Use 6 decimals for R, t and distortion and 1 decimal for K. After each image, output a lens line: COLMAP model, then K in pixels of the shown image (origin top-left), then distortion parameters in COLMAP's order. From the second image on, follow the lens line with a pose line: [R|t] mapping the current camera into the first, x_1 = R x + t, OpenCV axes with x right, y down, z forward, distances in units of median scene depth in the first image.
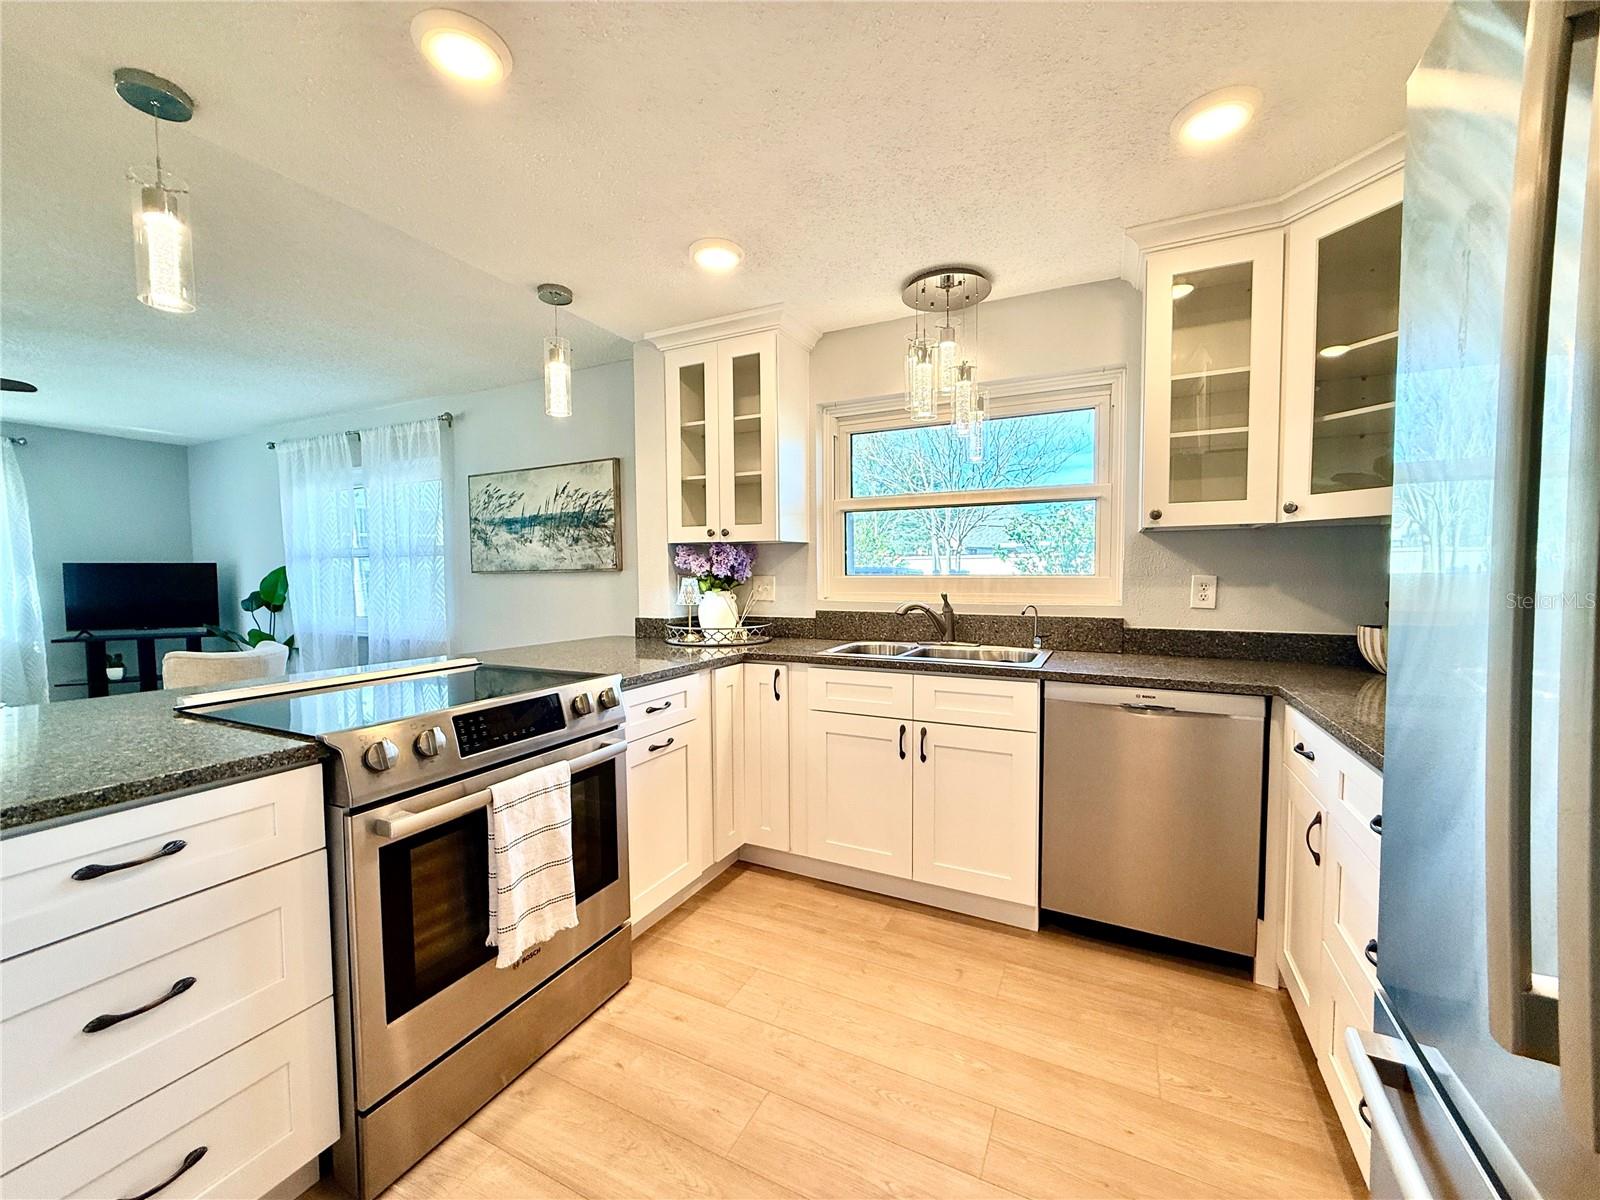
lens RADIAL K [[636.8, 0, 793.8], [0, 636.8, 598.1], [0, 0, 1]] dist [0.000025, 0.000029]
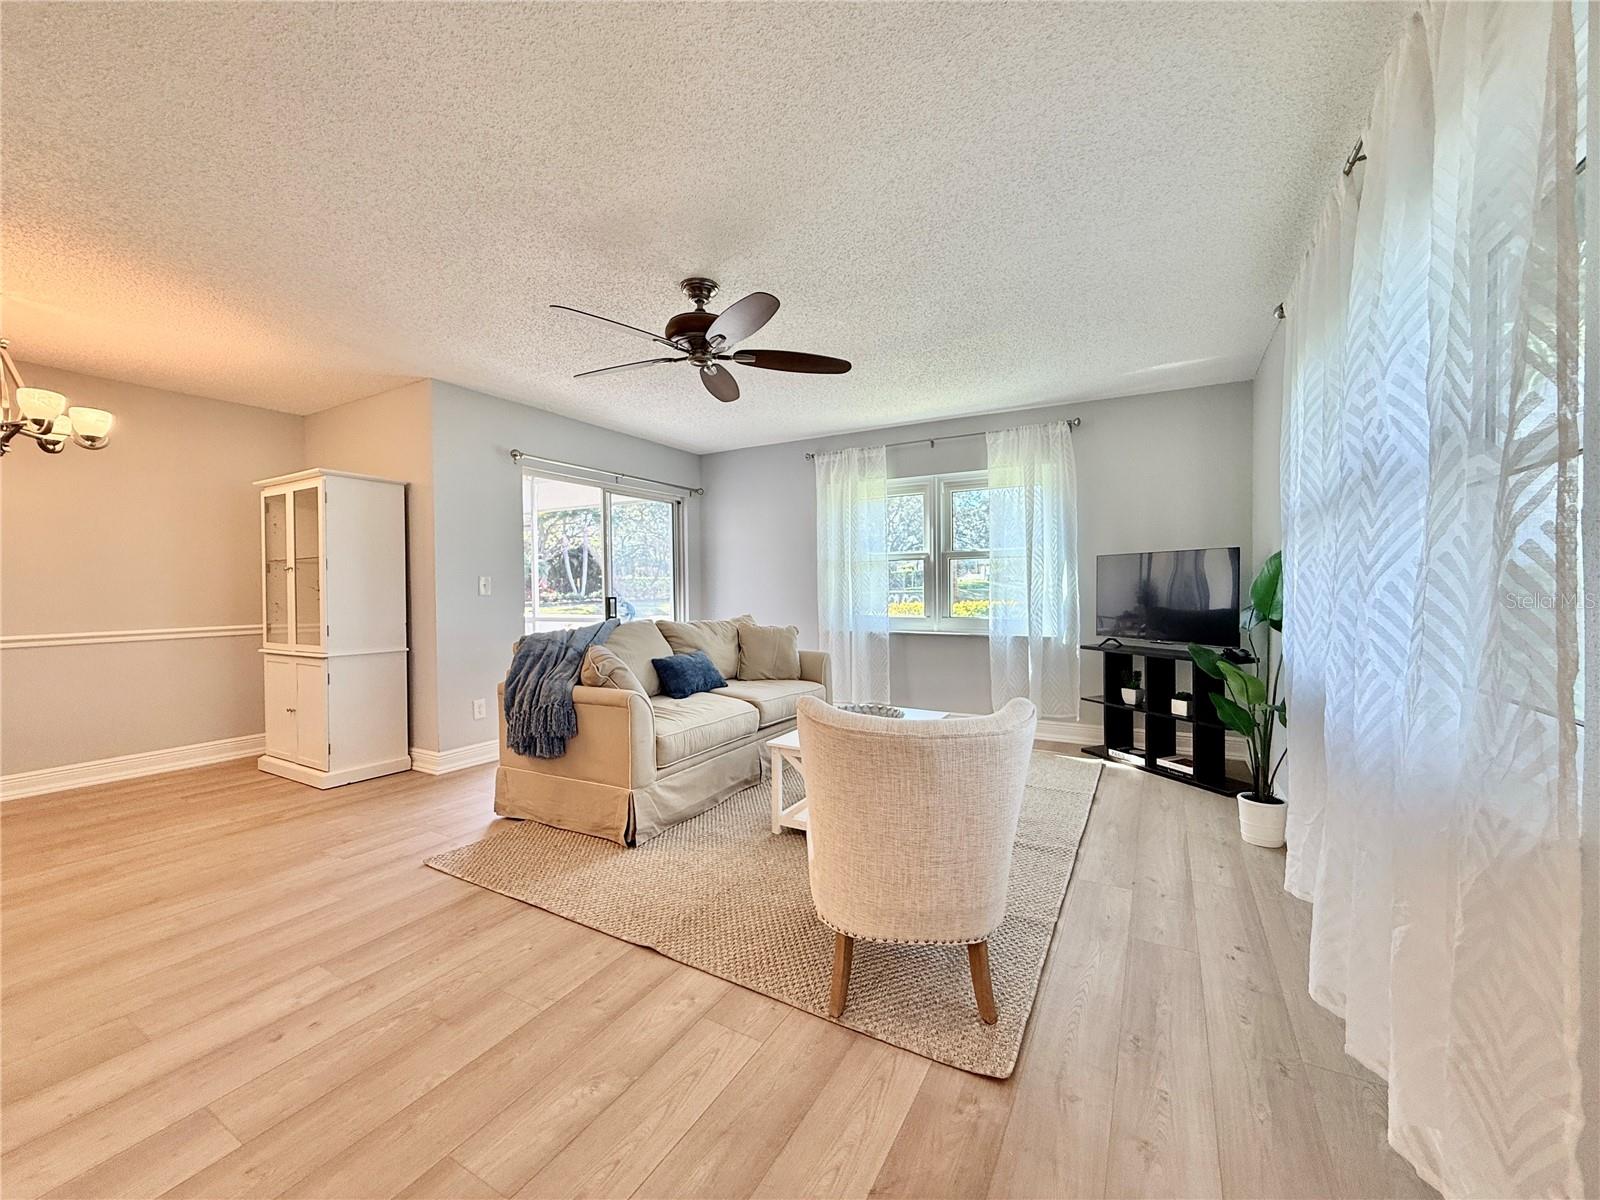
lens RADIAL K [[636.8, 0, 797.7], [0, 636.8, 594.7], [0, 0, 1]] dist [0.000025, 0.000029]
pose [[-0.054434, 0.018550, -0.998345, -0.637387], [-0.031651, 0.999293, 0.020293, -0.016062], [0.998016, 0.032703, -0.053808, 1.464115]]
